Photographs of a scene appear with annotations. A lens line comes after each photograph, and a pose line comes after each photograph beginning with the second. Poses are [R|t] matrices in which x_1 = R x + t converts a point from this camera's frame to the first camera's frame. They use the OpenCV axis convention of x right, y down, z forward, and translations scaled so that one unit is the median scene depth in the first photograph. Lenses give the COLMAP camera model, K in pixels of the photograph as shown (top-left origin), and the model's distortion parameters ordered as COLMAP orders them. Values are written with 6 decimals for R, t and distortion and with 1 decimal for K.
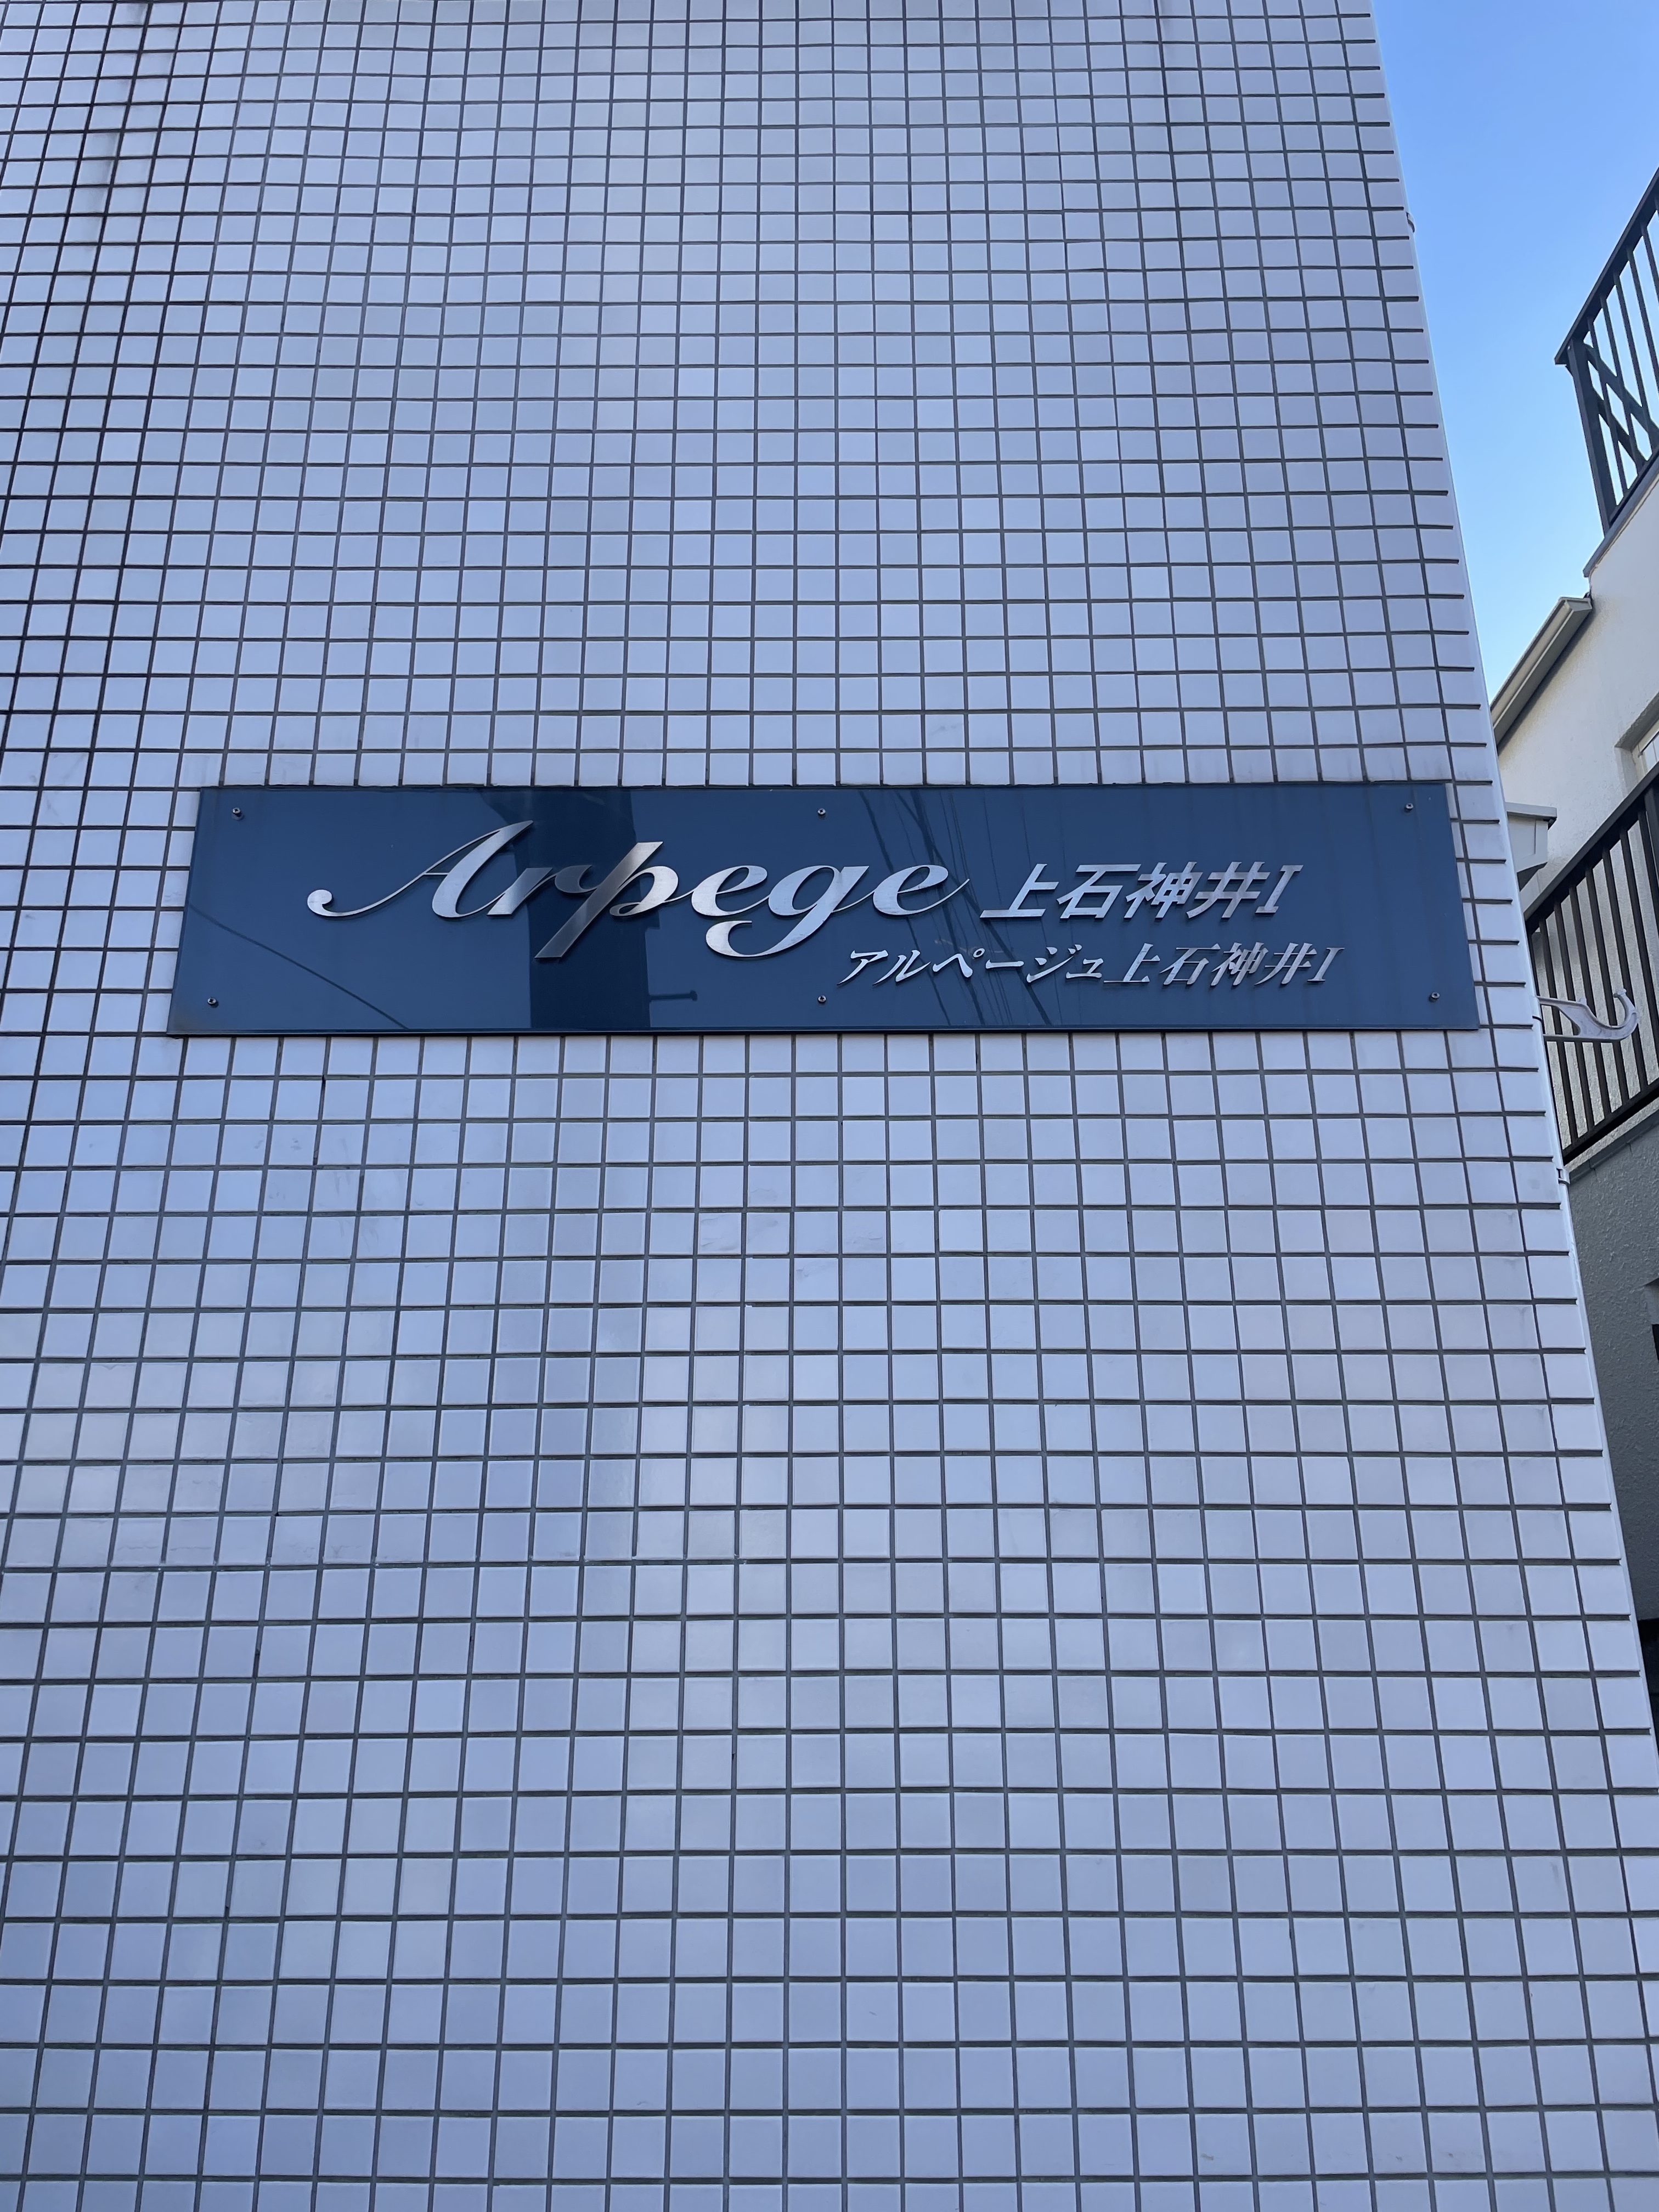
lens RADIAL K [[1650.0, 0, 839.1], [0, 1650.0, 1087.8], [0, 0, 1]] dist [0.084139, -0.104652]
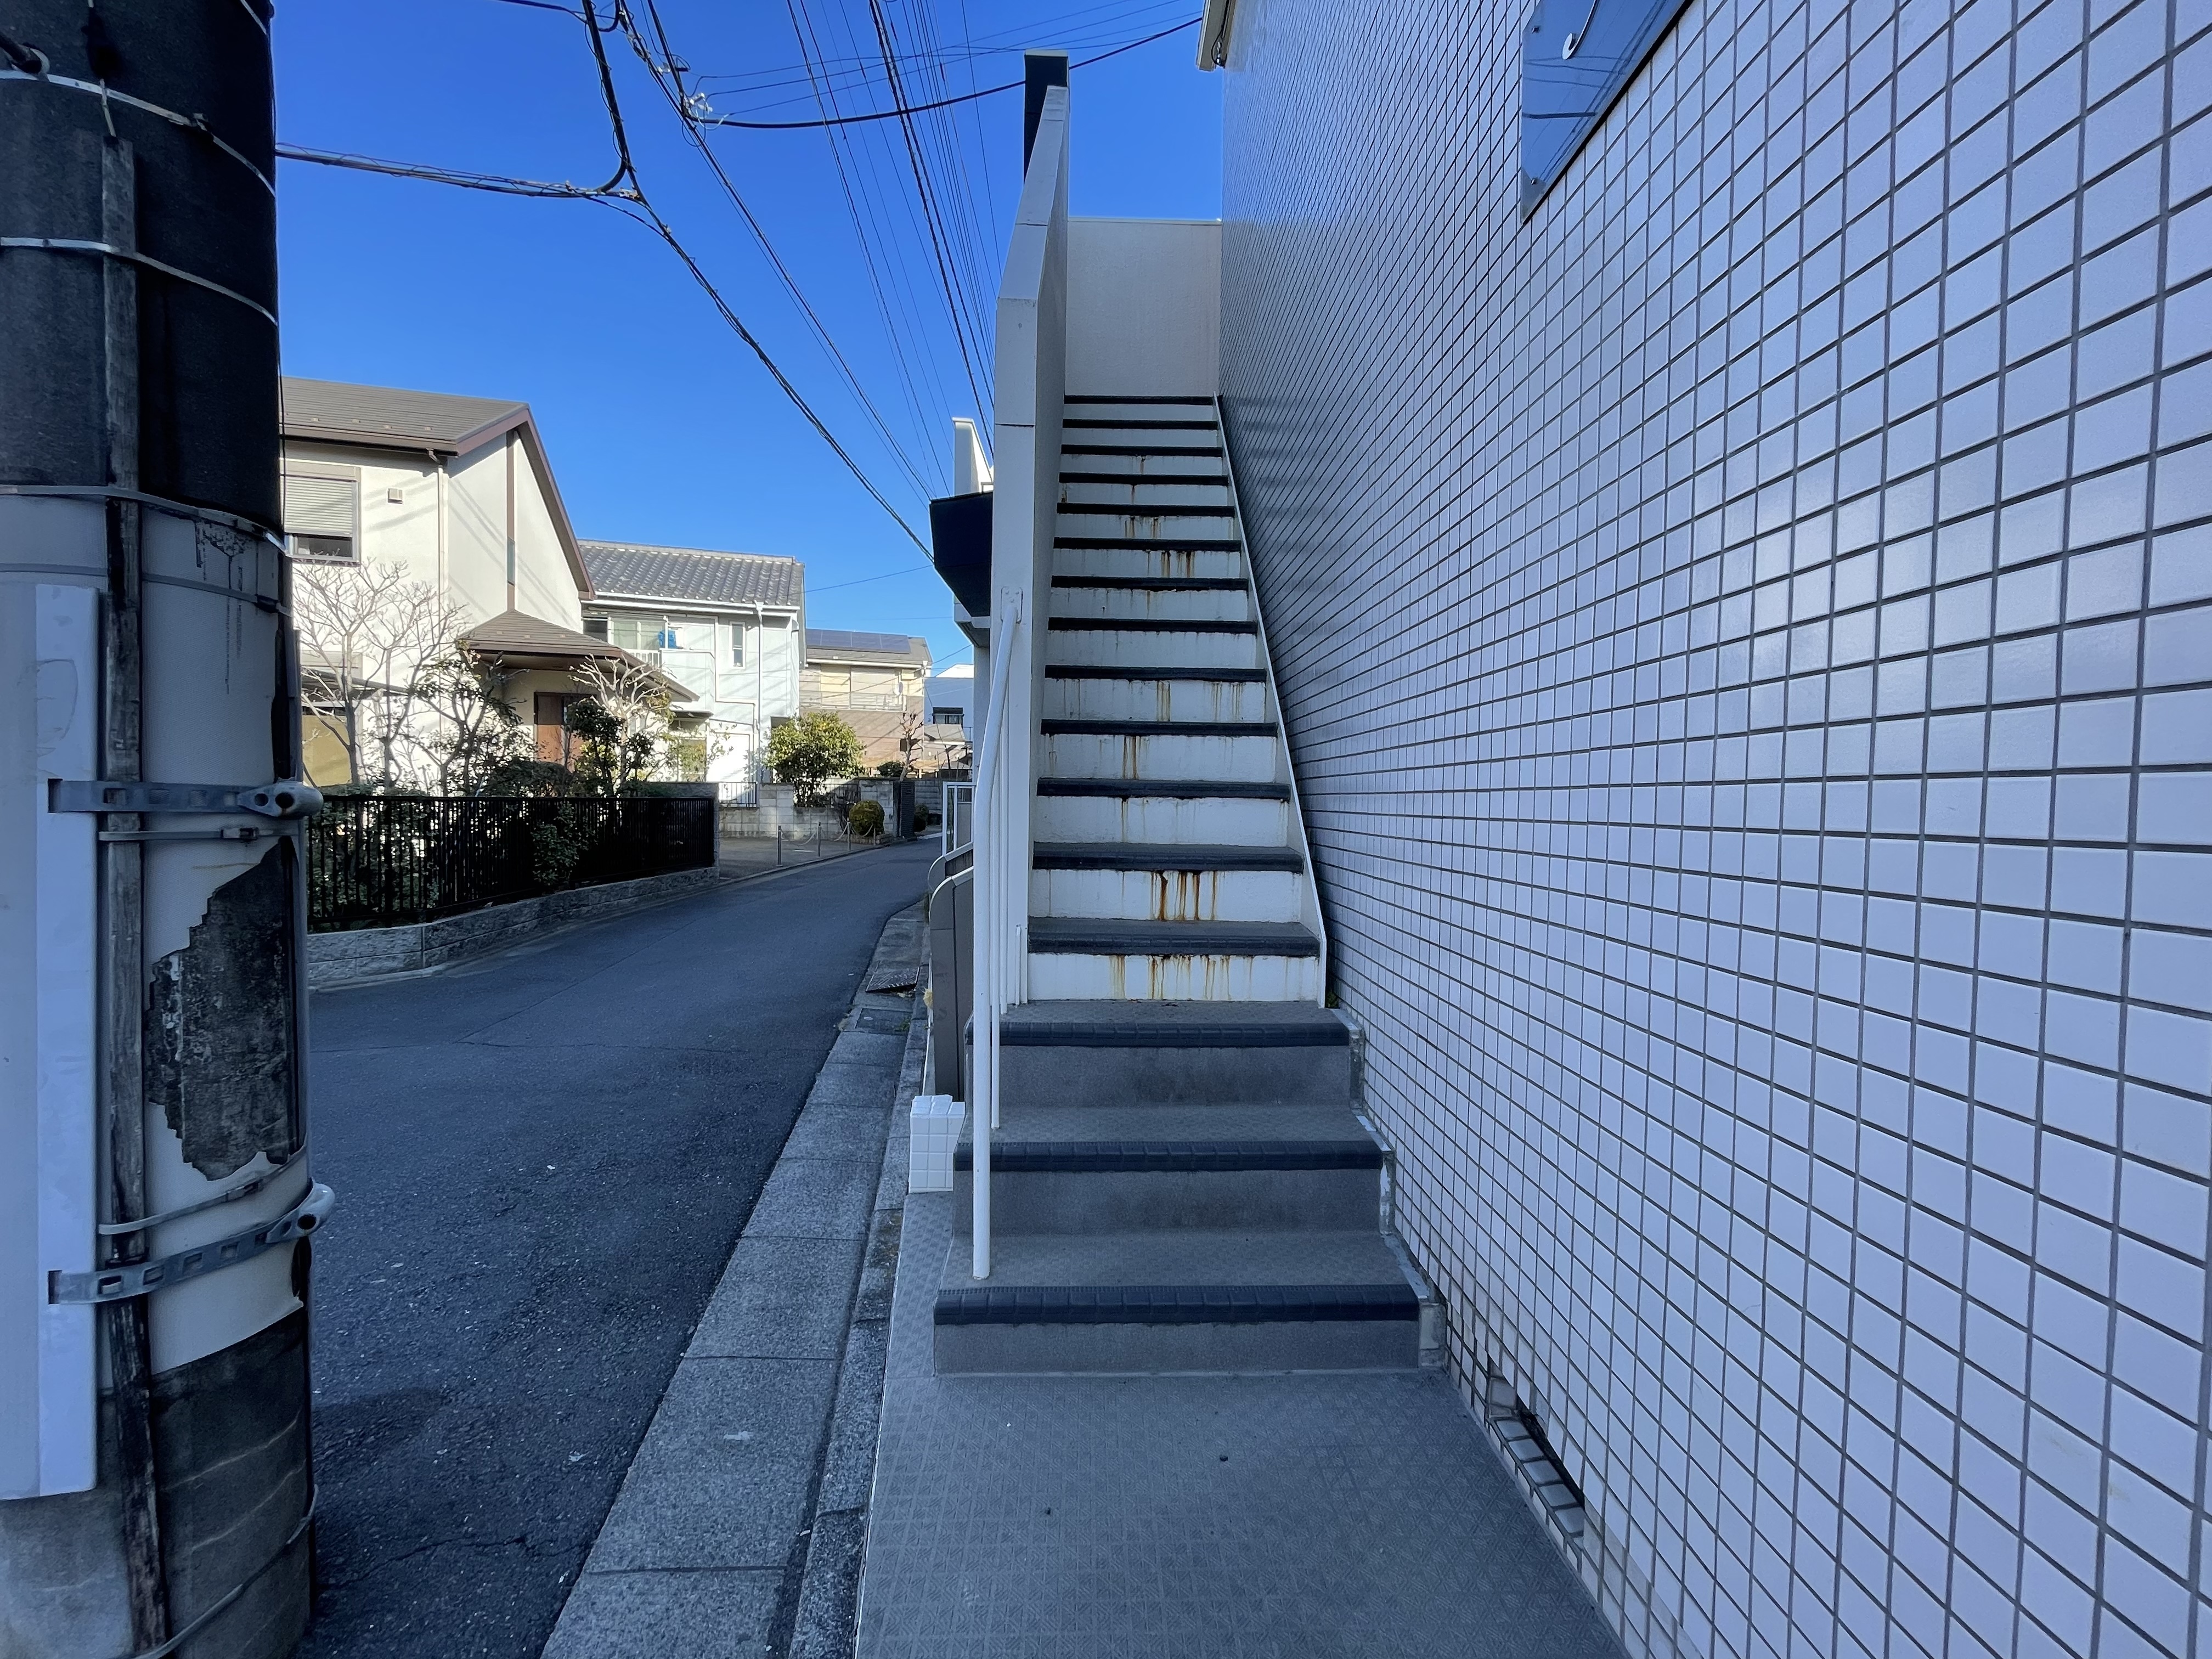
lens RADIAL K [[890.4, 0, 1106.0], [0, 890.4, 829.5], [0, 0, 1]] dist [-0.002406, -0.000653]
pose [[0.015345, 0.034764, -0.999278, 0.438271], [0.334488, 0.941638, 0.037895, 0.350468], [0.942275, -0.334828, 0.002821, 0.505483]]
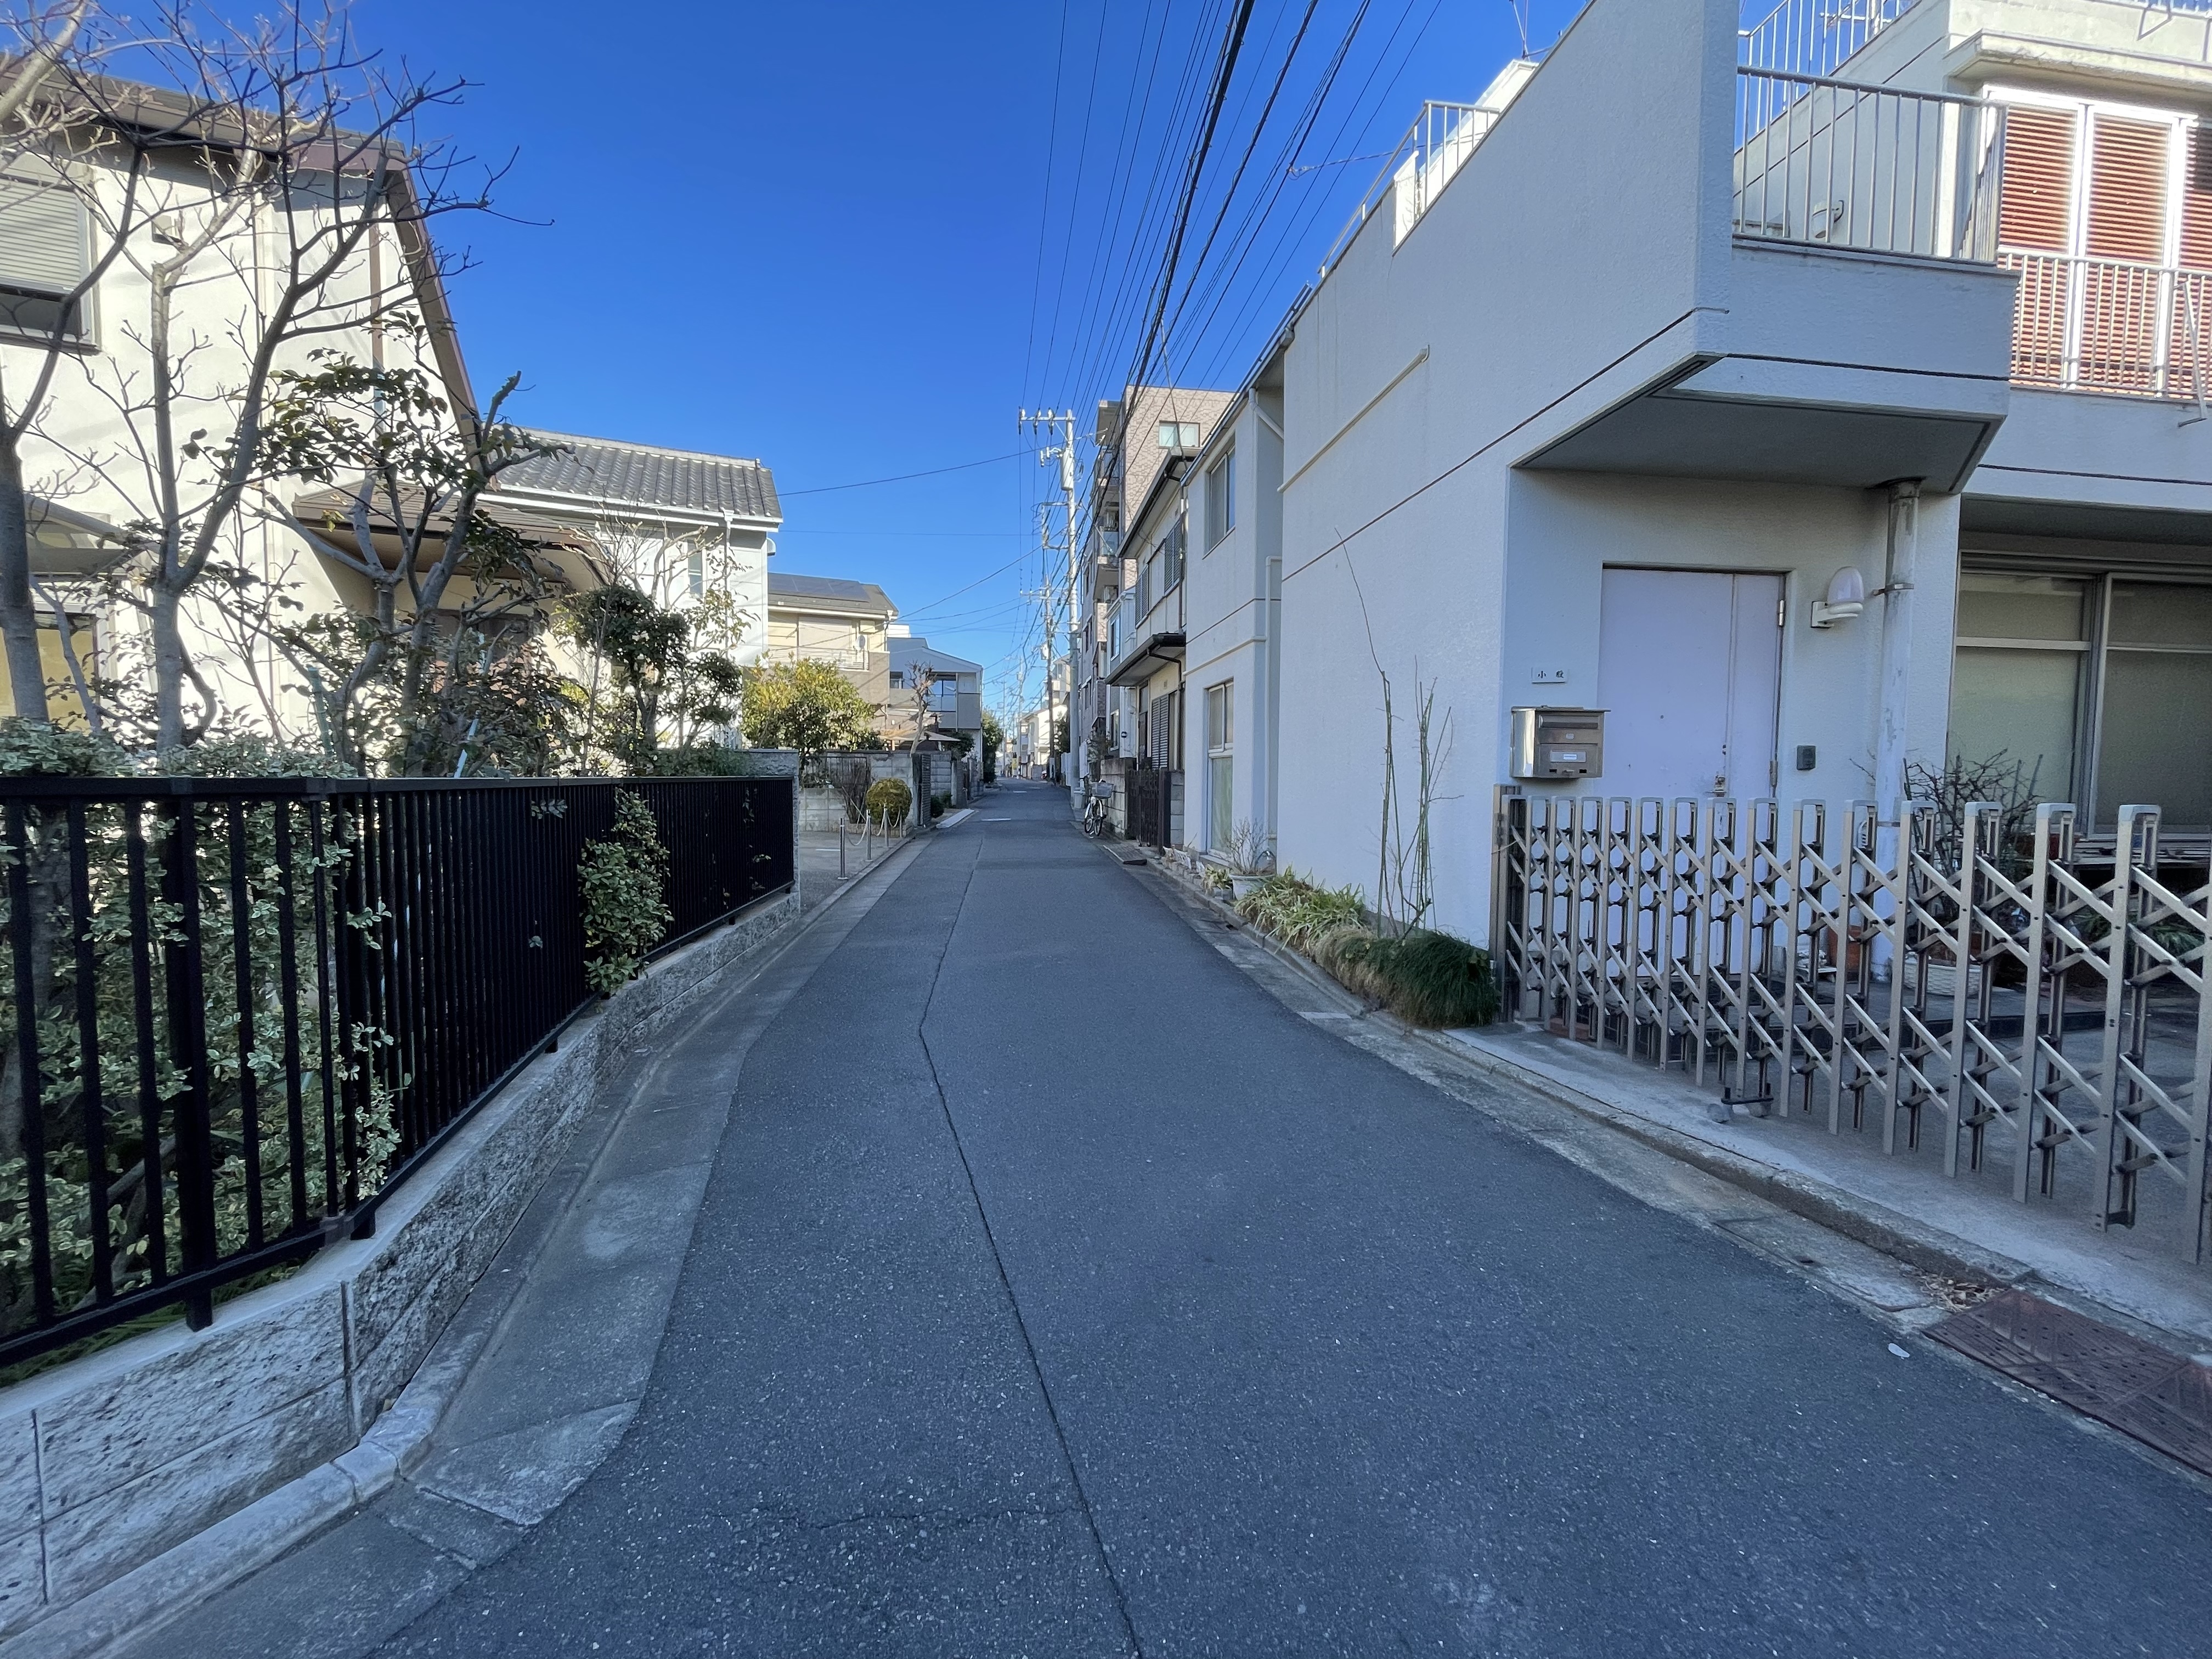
lens RADIAL K [[890.4, 0, 1106.0], [0, 890.4, 829.5], [0, 0, 1]] dist [-0.002406, -0.000653]
pose [[0.147028, 0.061349, -0.987228, -2.598772], [0.337522, 0.935058, 0.108375, -0.461594], [0.929764, -0.349145, 0.116773, -1.734959]]
